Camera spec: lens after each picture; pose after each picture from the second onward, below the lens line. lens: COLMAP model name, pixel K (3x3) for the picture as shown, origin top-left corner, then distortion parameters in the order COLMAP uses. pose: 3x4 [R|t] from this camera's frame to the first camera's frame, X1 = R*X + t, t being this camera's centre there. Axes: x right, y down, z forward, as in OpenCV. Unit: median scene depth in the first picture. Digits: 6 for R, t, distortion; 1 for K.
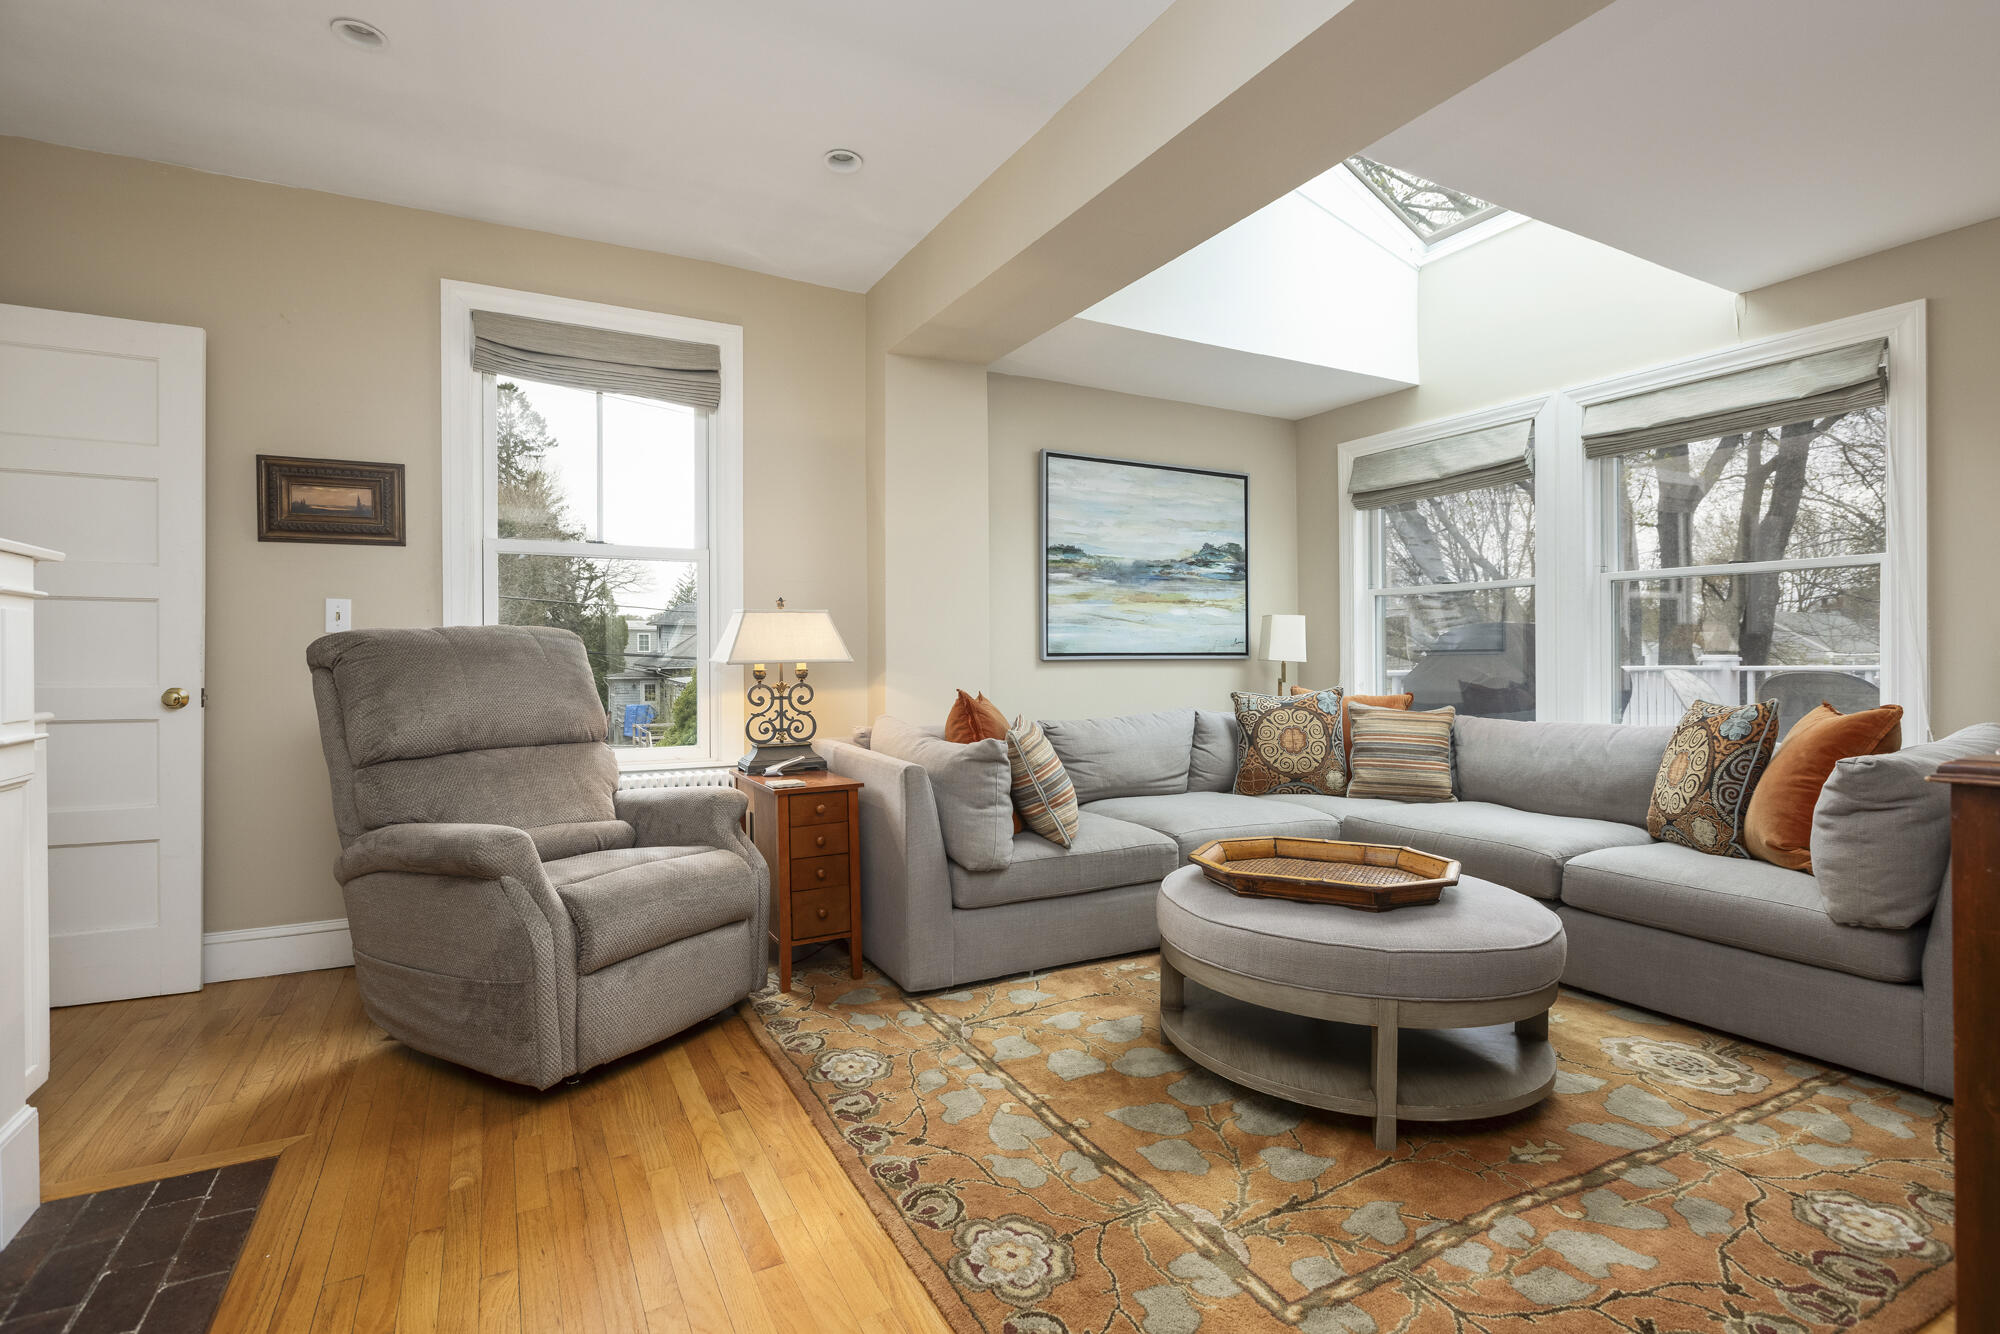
lens RADIAL K [[935.9, 0, 987.9], [0, 935.9, 662.5], [0, 0, 1]] dist [-0.004028, -0.000703]
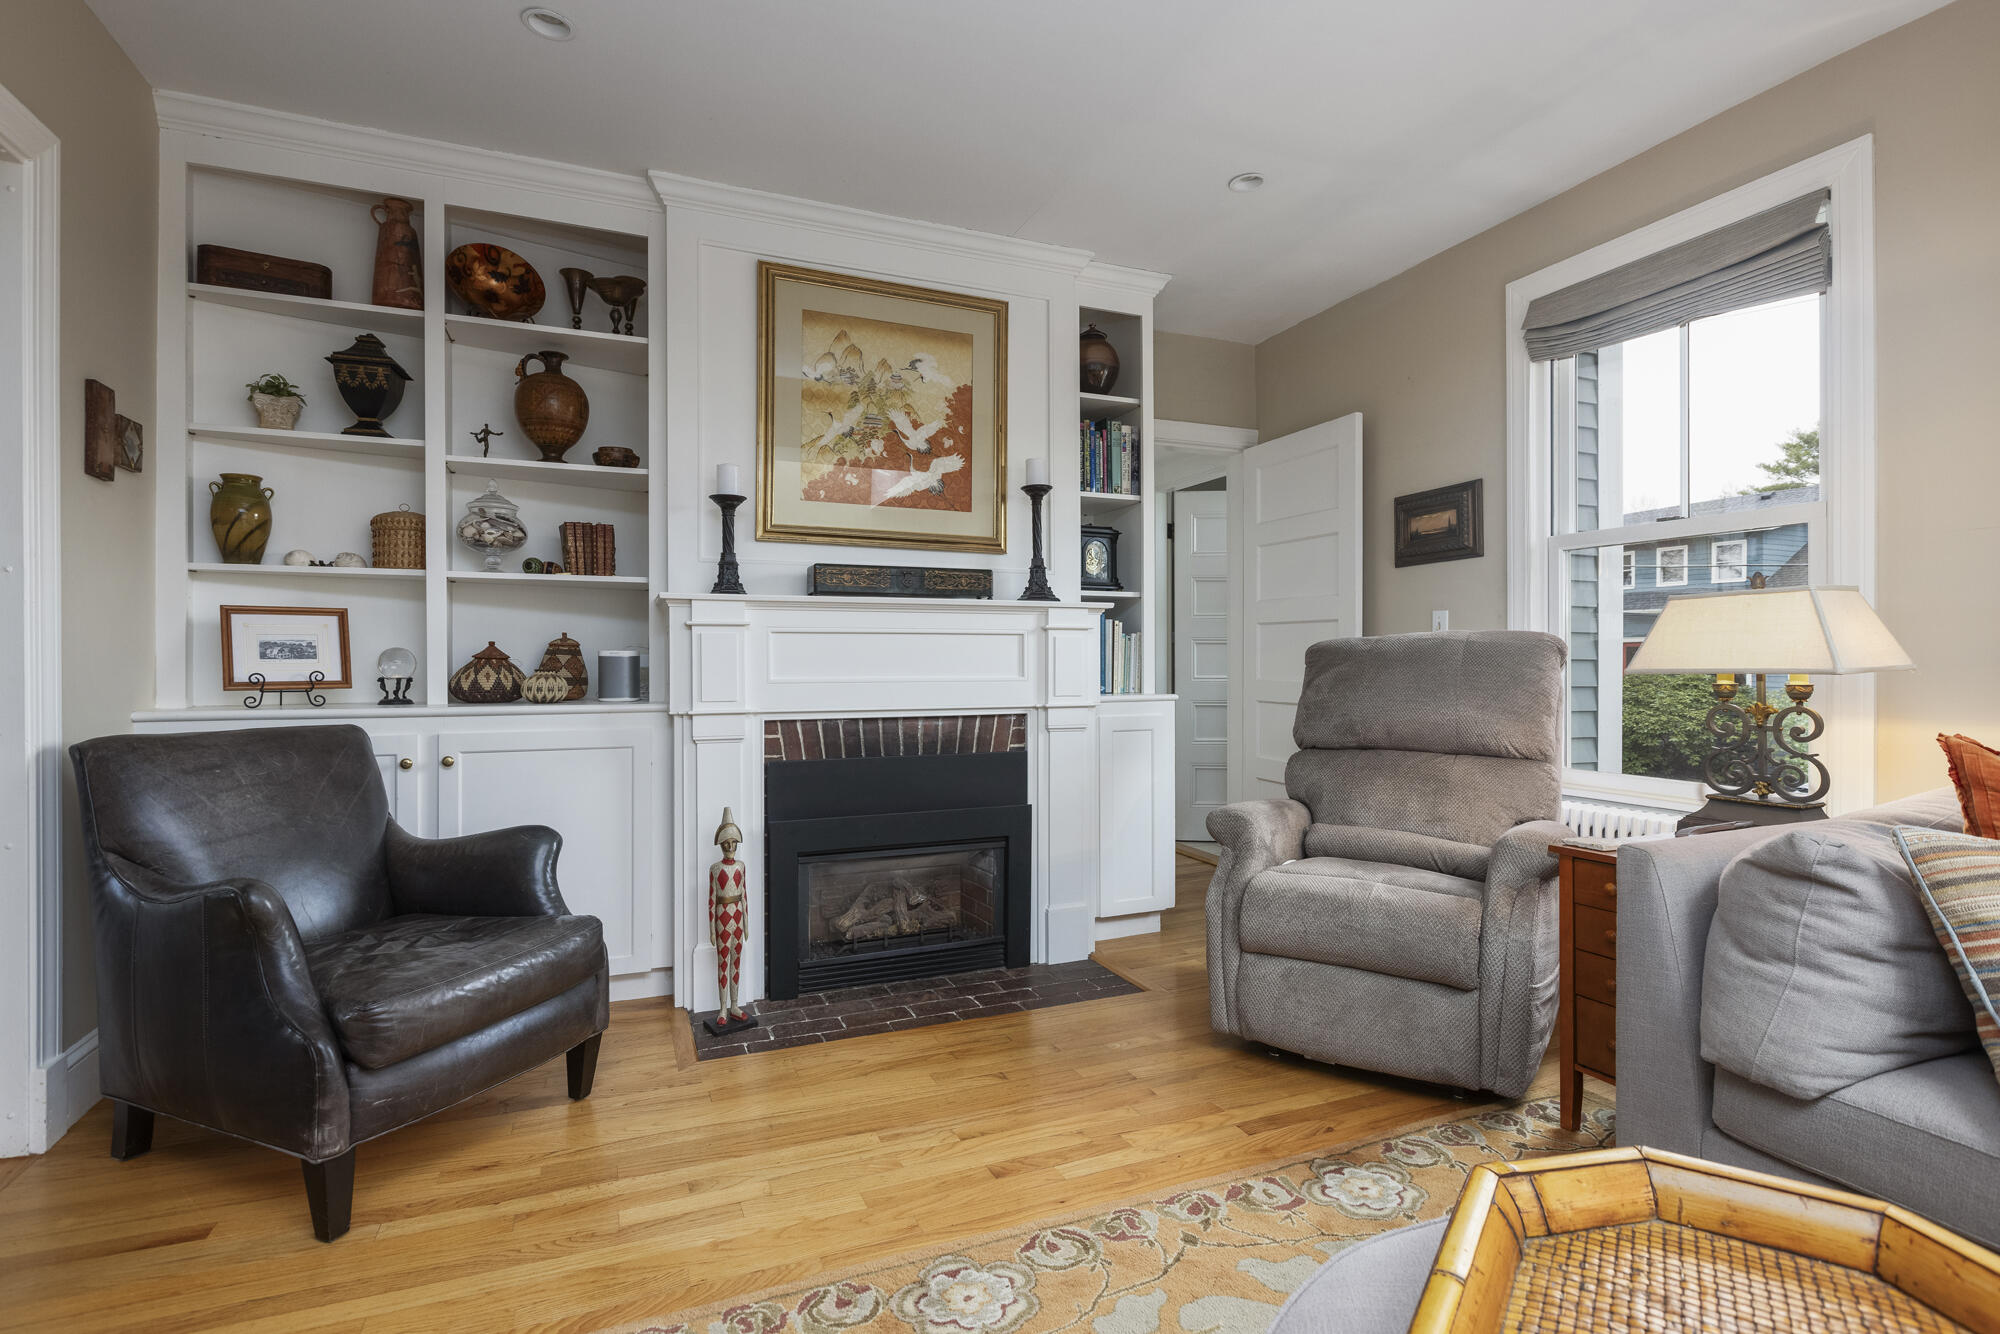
lens RADIAL K [[935.9, 0, 988.1], [0, 935.9, 664.5], [0, 0, 1]] dist [-0.004028, -0.000703]
pose [[-0.090856, 0.007112, -0.995839, 0.595760], [-0.007018, 0.999945, 0.007781, -0.008865], [0.995839, 0.007696, -0.090801, 0.683620]]
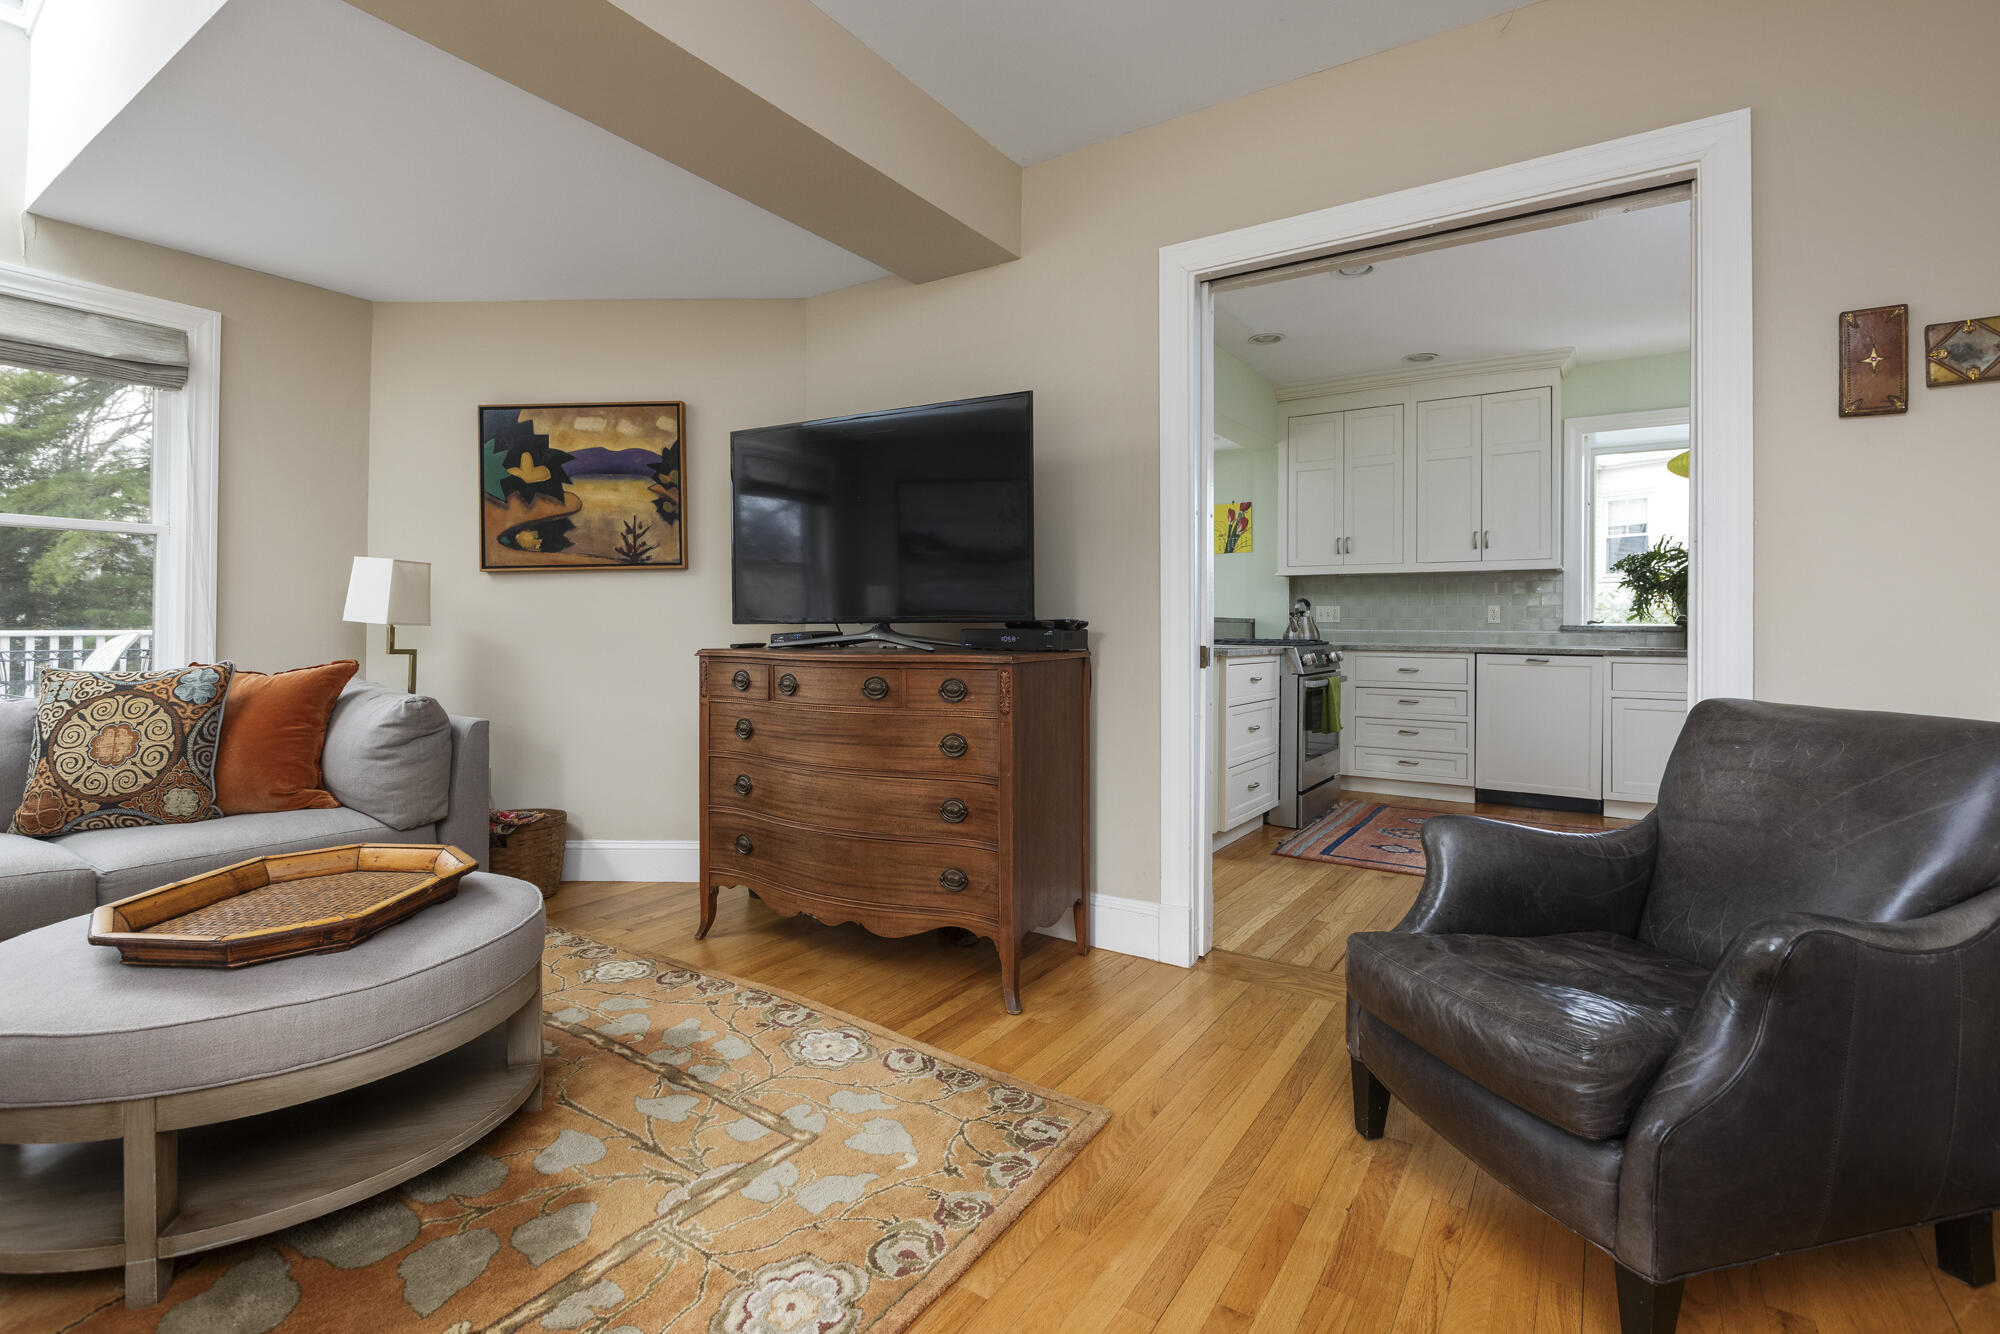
lens RADIAL K [[935.9, 0, 985.7], [0, 935.9, 625.6], [0, 0, 1]] dist [-0.004028, -0.000703]
pose [[-0.479935, 0.005706, 0.877286, -0.508150], [0.003065, 0.999984, -0.004827, 0.007005], [-0.877299, 0.000372, -0.479945, 0.779278]]
